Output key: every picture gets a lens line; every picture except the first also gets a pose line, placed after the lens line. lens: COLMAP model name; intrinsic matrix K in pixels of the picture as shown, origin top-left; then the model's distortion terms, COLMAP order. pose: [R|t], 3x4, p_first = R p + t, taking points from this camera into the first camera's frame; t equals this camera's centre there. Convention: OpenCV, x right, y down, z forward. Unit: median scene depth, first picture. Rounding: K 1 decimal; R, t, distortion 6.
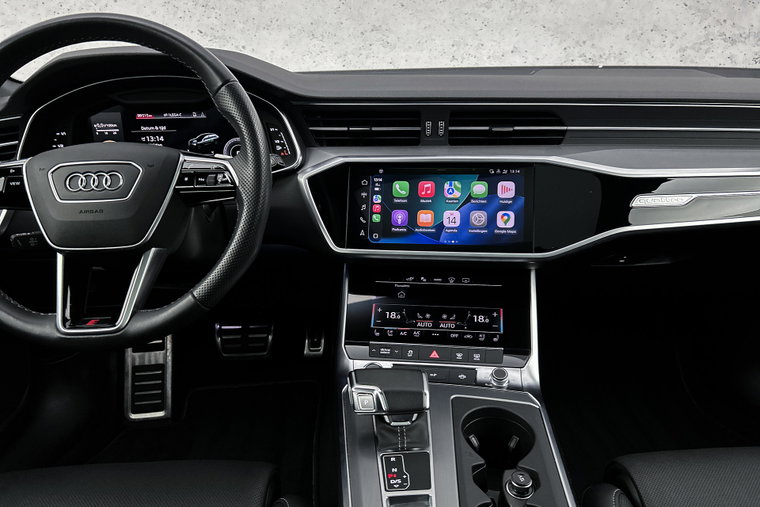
lens RADIAL K [[589.4, 0, 383.1], [0, 589.4, 250.8], [0, 0, 1]] dist [0.057560, -0.083870]
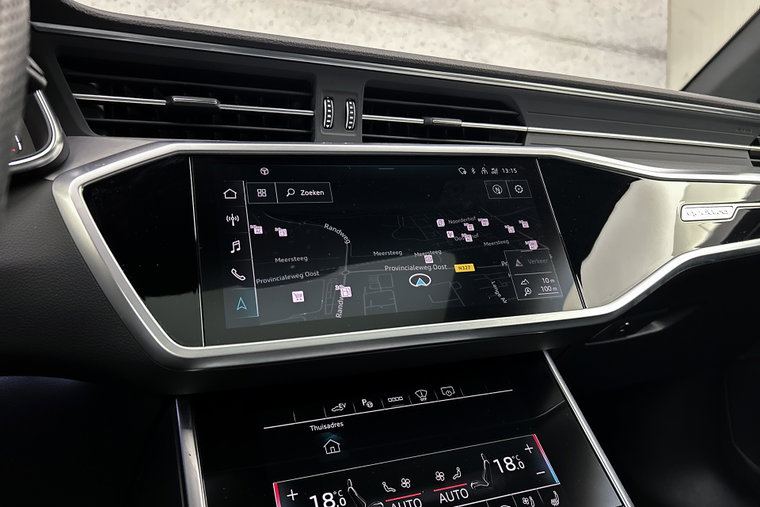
lens RADIAL K [[589.4, 0, 381.2], [0, 589.4, 247.9], [0, 0, 1]] dist [0.057560, -0.083870]
pose [[0.881018, -0.031413, 0.472040, -0.142331], [0.164693, 0.955744, -0.243782, 0.048762], [-0.443491, 0.292518, 0.847201, 0.587019]]
